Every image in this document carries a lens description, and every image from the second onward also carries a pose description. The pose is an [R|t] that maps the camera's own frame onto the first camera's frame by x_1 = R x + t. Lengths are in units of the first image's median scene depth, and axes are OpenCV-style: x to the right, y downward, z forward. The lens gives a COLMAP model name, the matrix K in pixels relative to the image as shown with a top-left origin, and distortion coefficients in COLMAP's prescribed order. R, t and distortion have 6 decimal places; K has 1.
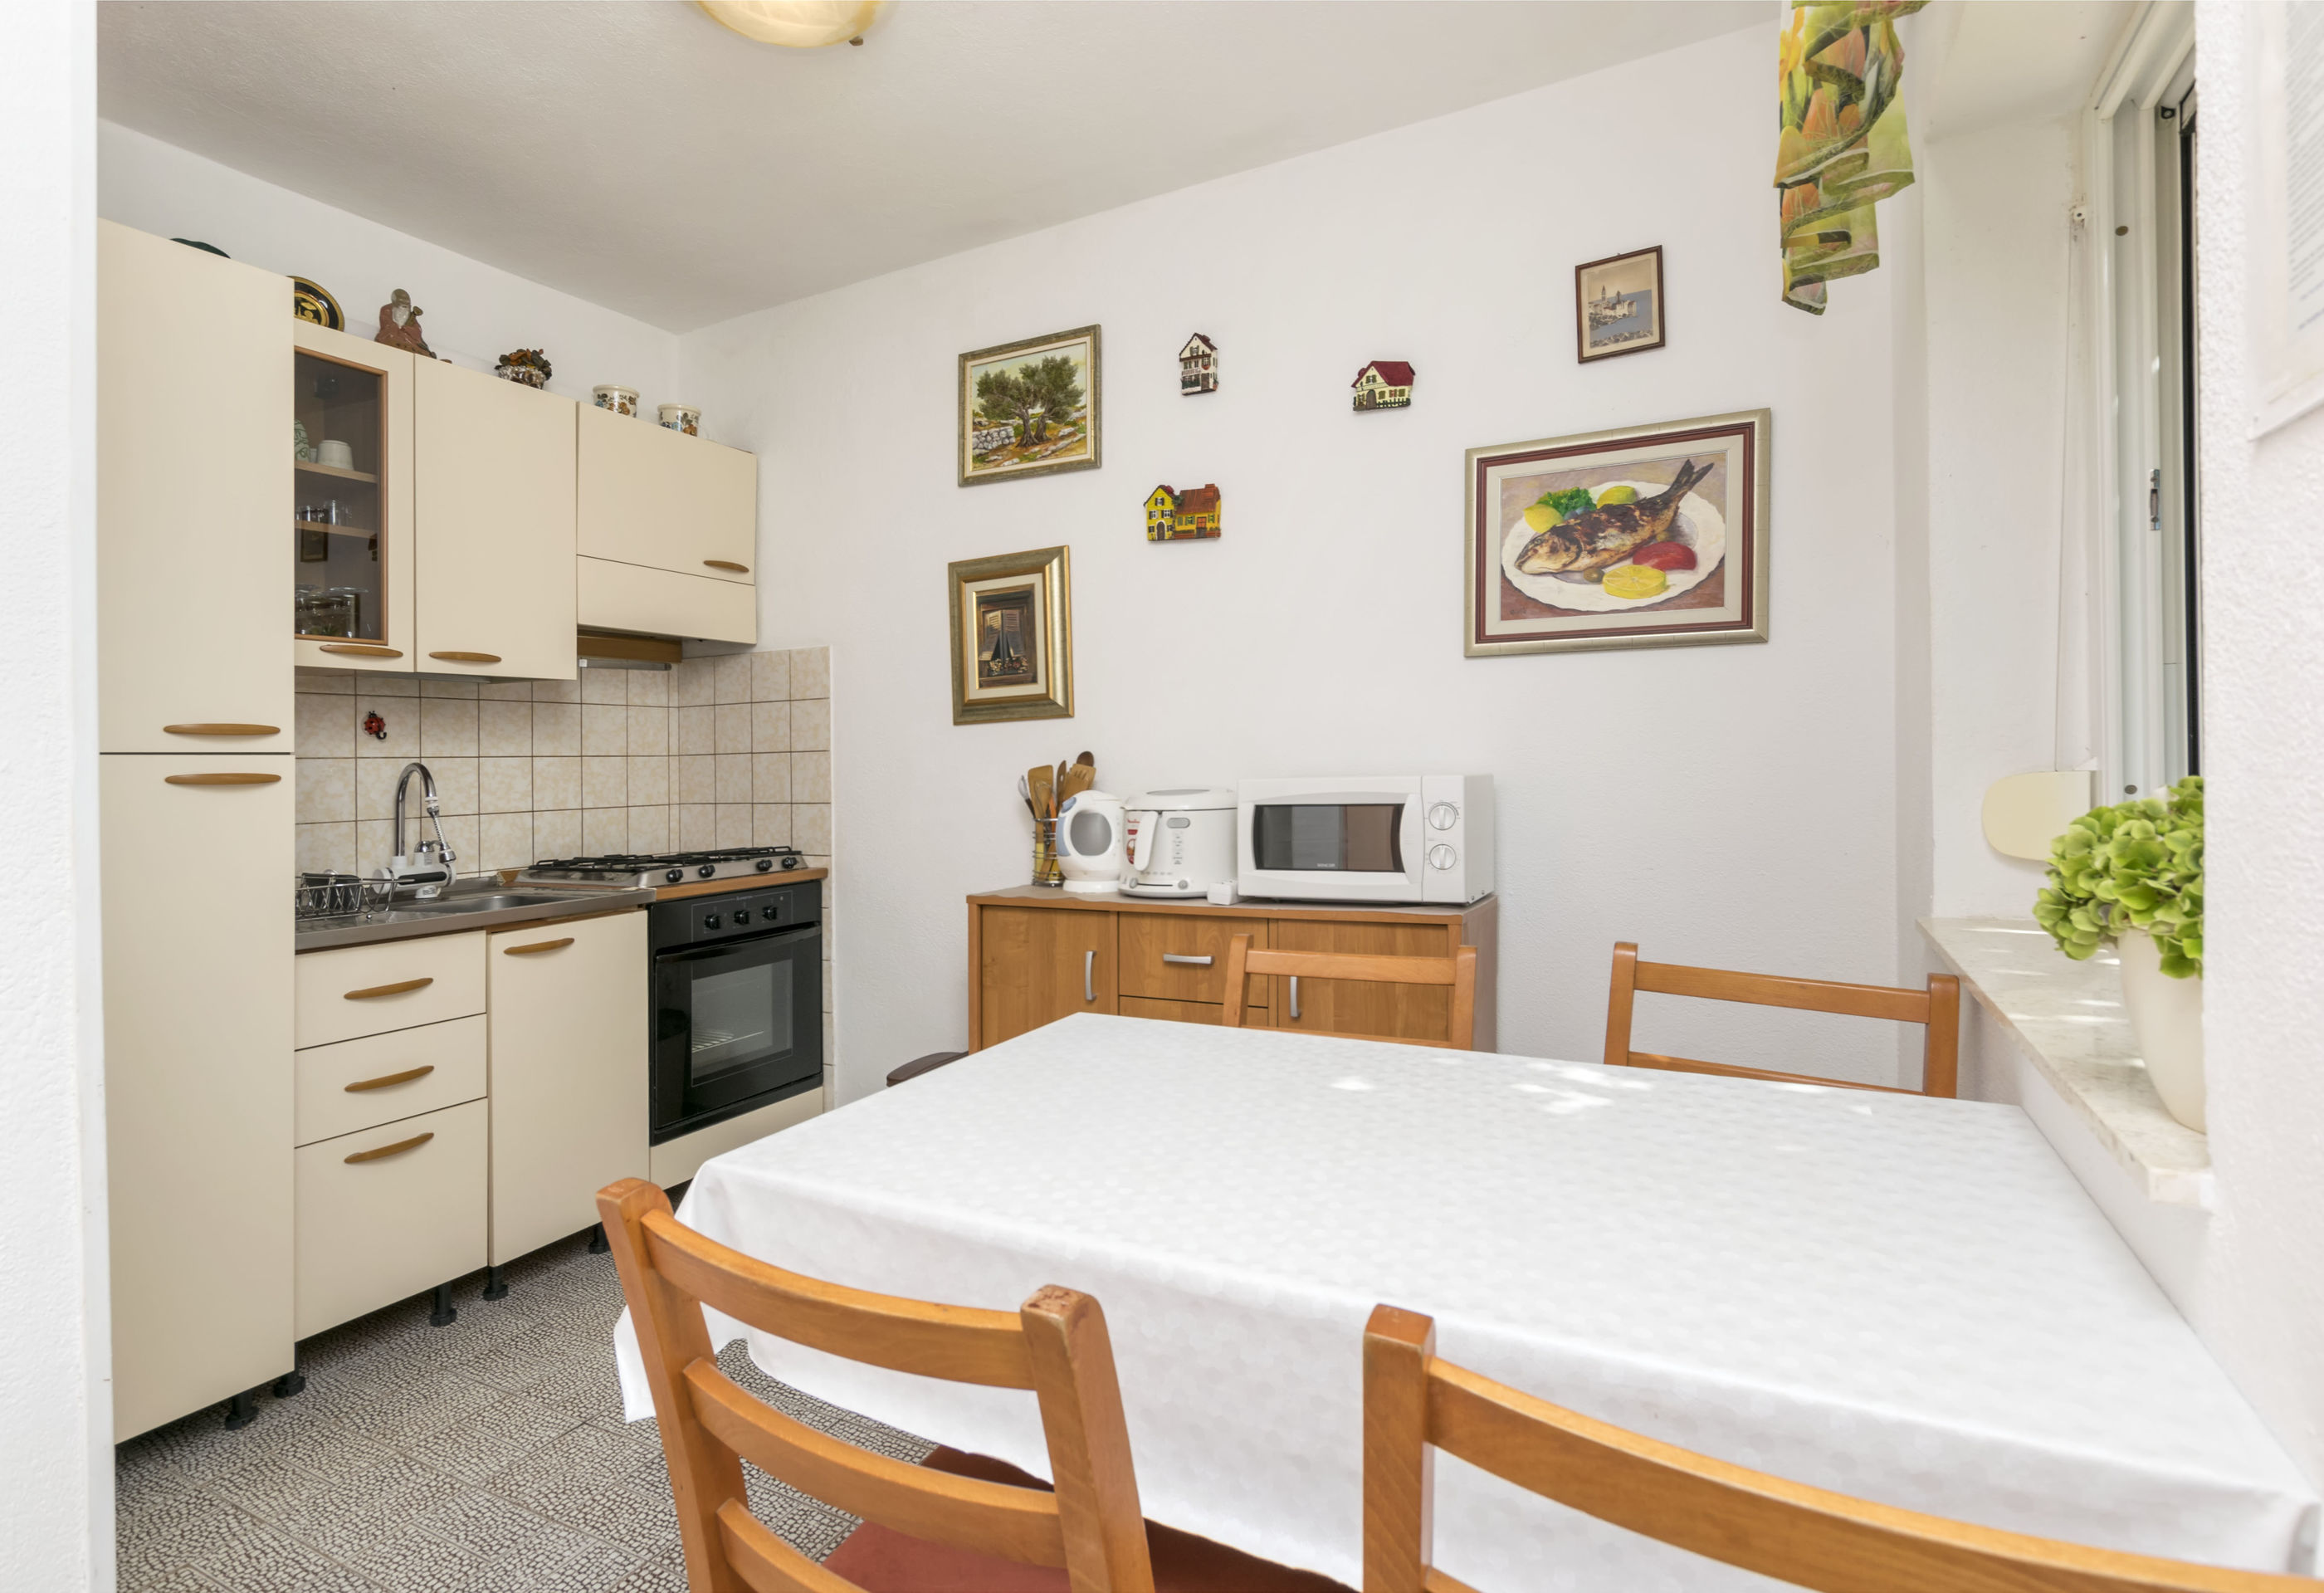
lens RADIAL K [[1162.9, 0, 1127.9], [0, 1162.9, 764.8], [0, 0, 1]] dist [0.004015, -0.000604]
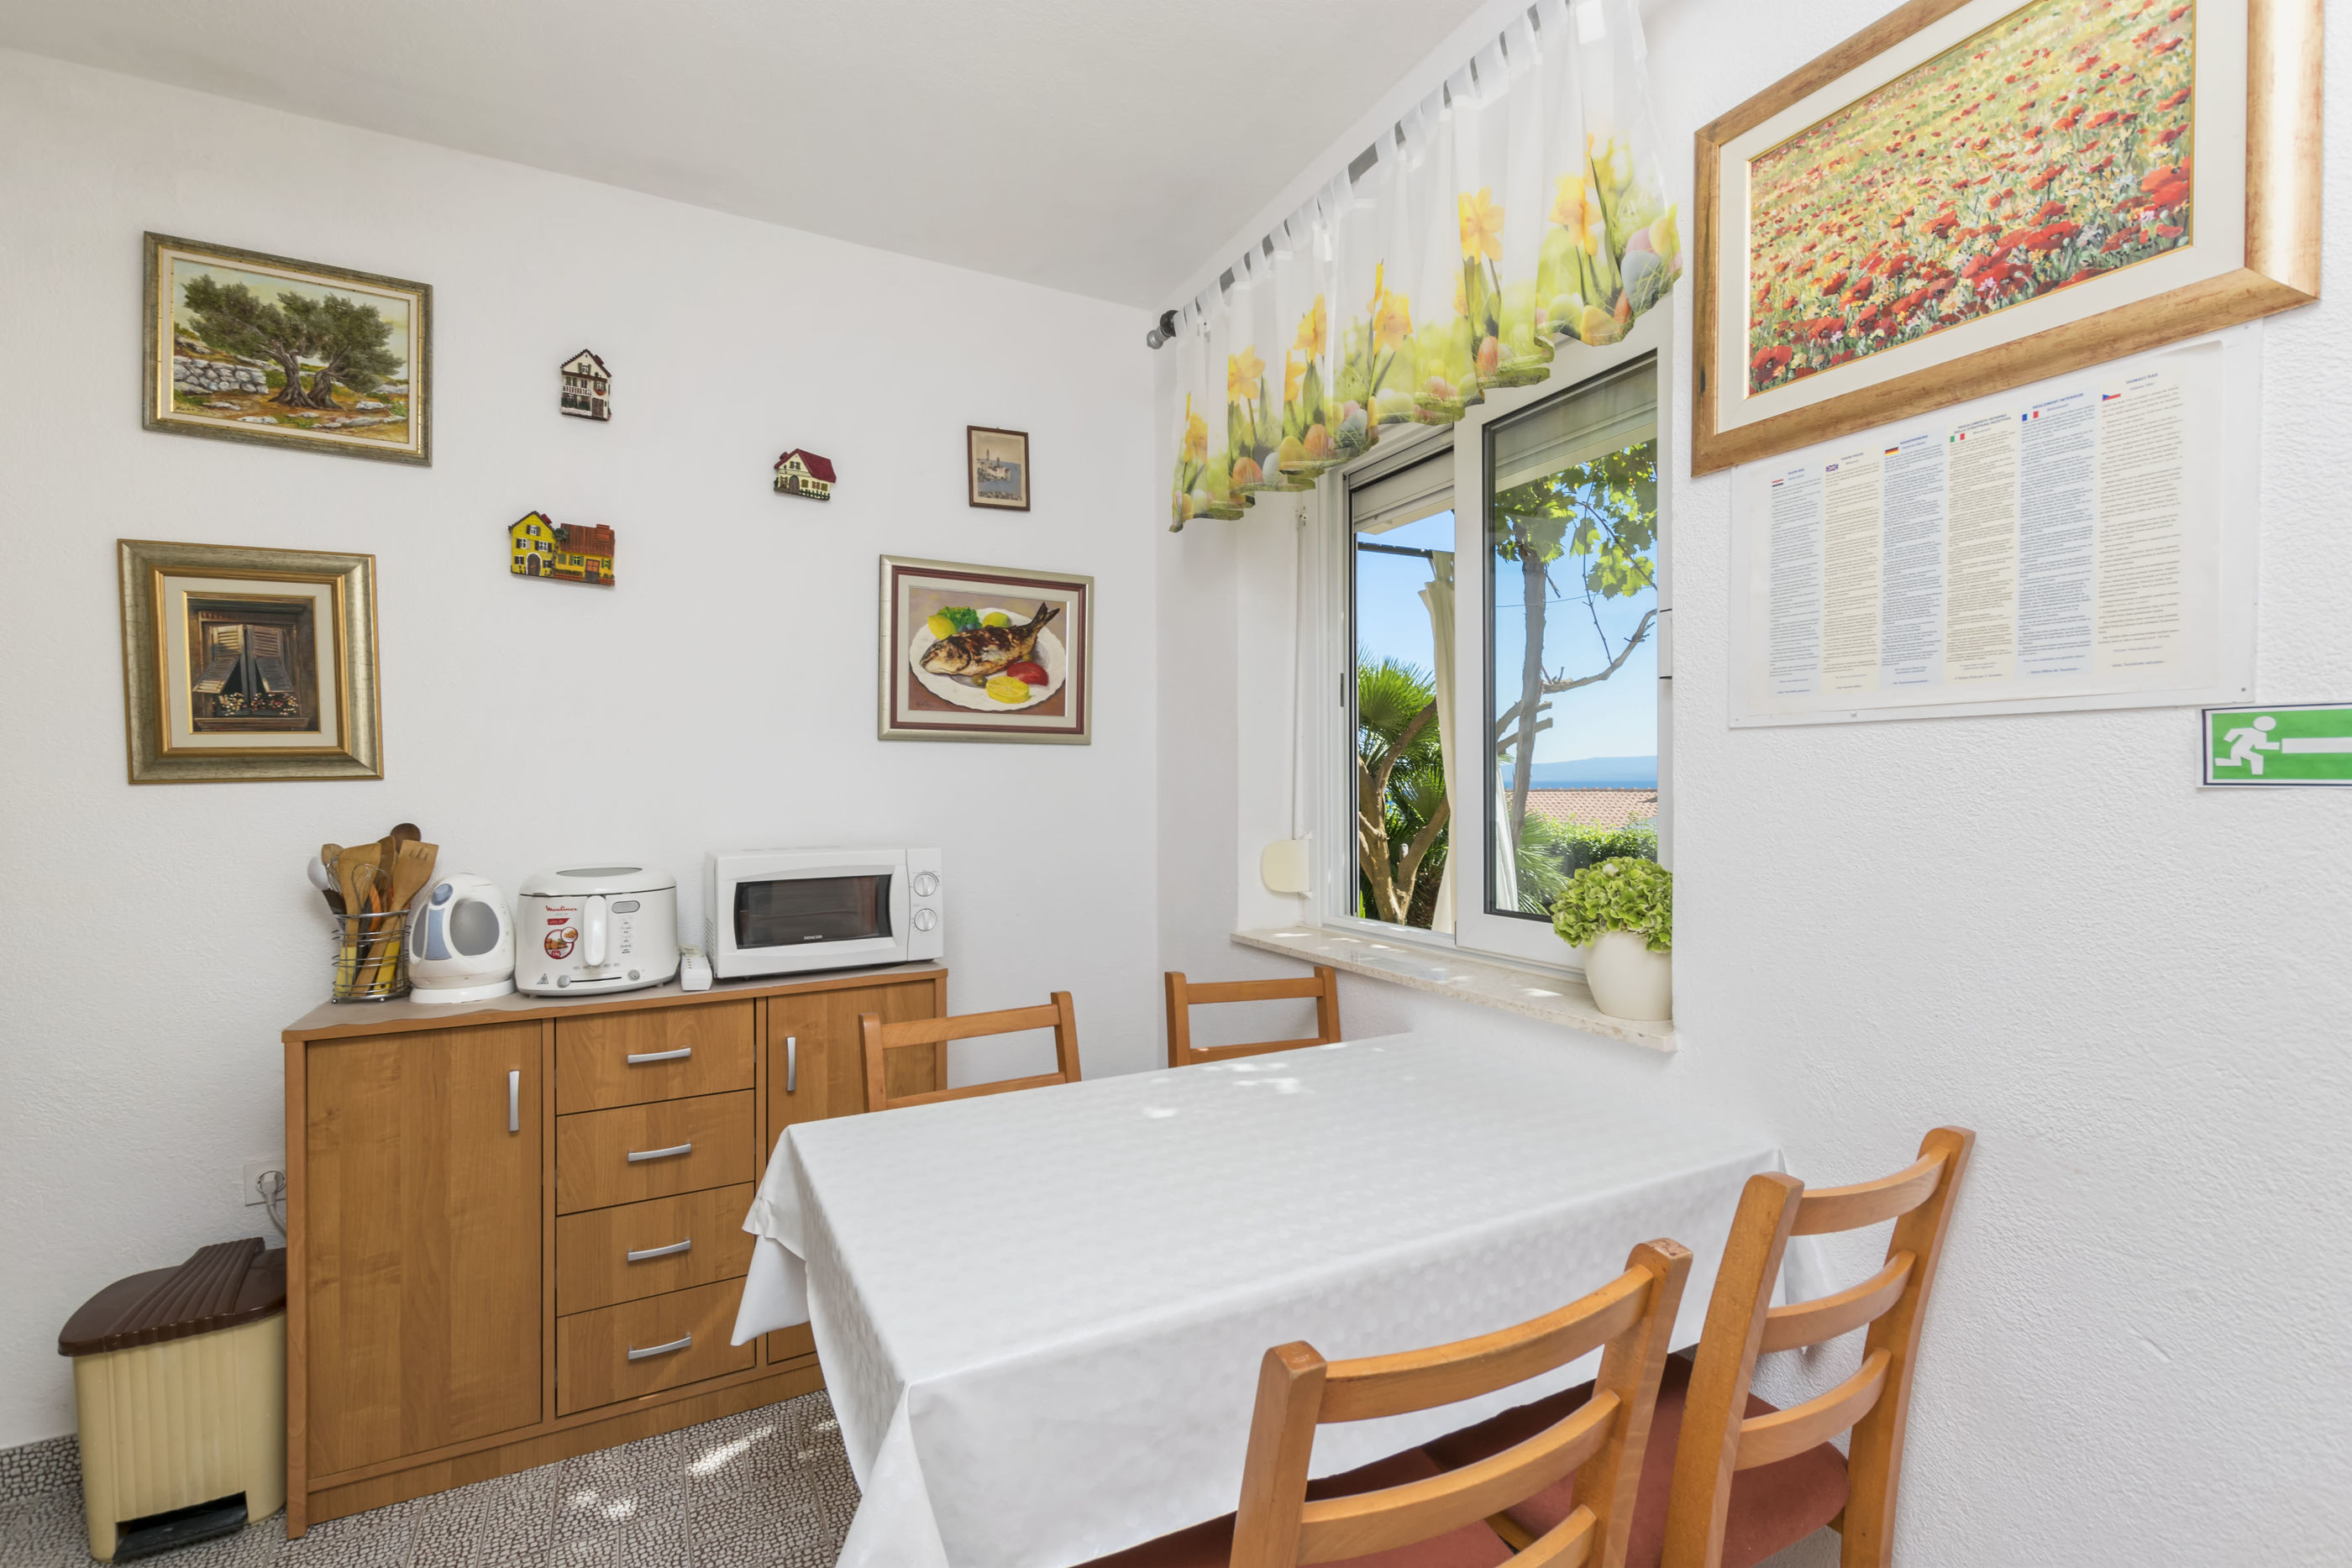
lens RADIAL K [[1025.9, 0, 1208.0], [0, 1025.9, 819.3], [0, 0, 1]] dist [0.008277, -0.001548]
pose [[0.549033, -0.006050, 0.835779, -0.340226], [-0.002792, 0.999955, 0.009073, -0.023626], [-0.835796, -0.007315, 0.548992, 0.176664]]
